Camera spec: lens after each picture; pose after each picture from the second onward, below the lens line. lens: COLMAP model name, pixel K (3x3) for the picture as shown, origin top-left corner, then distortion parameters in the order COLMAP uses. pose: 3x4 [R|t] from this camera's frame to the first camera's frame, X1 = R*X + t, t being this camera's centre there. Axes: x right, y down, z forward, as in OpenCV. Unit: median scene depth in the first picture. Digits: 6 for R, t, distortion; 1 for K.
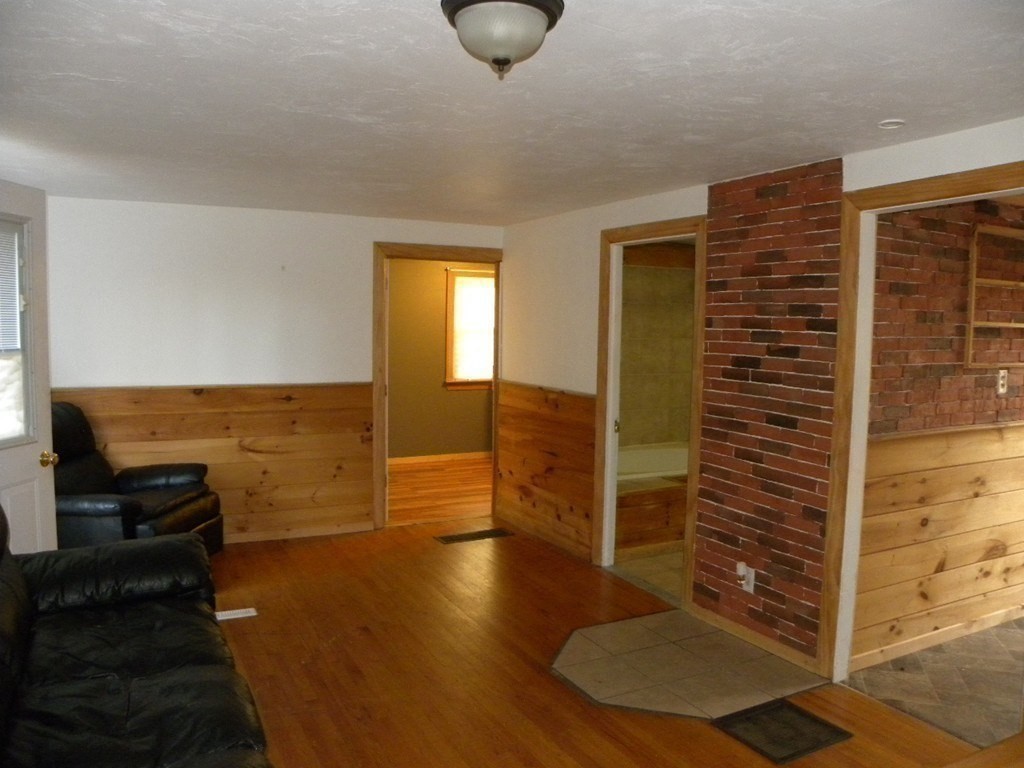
lens RADIAL K [[789.6, 0, 513.0], [0, 789.6, 392.3], [0, 0, 1]] dist [-0.115541, -0.001910]
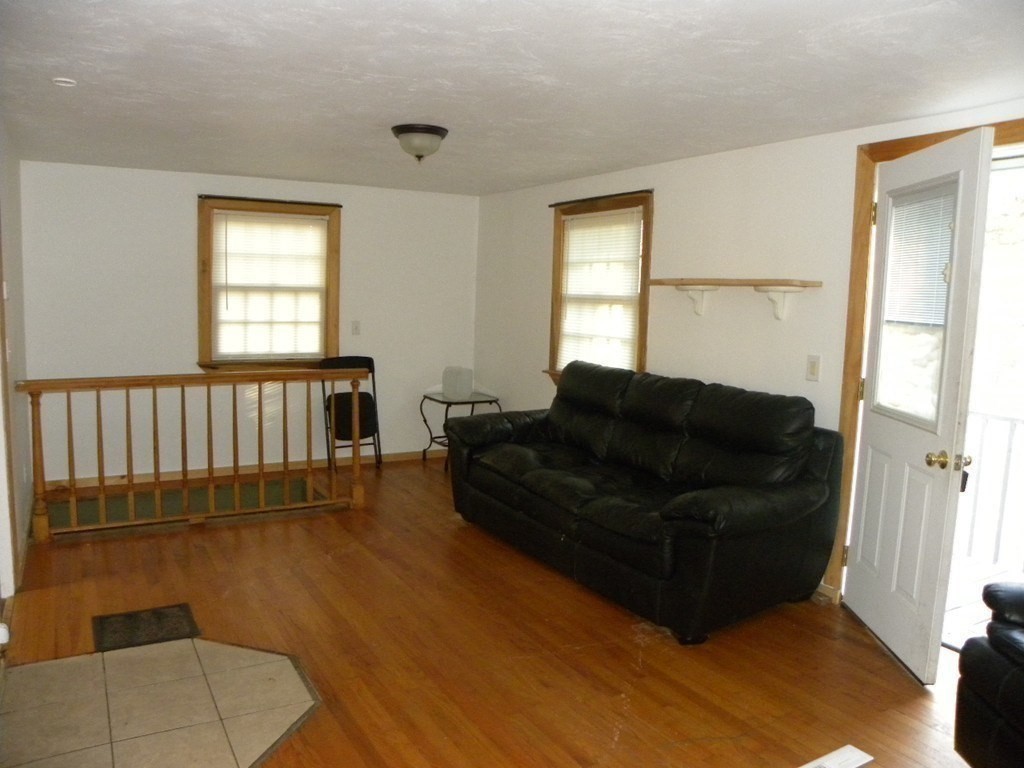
lens RADIAL K [[789.6, 0, 512.6], [0, 789.6, 385.9], [0, 0, 1]] dist [-0.115541, -0.001910]
pose [[-0.997712, -0.044925, -0.050515, -0.108422], [-0.054178, 0.978288, 0.200041, -0.143137], [0.040431, 0.202320, -0.978484, 1.920421]]
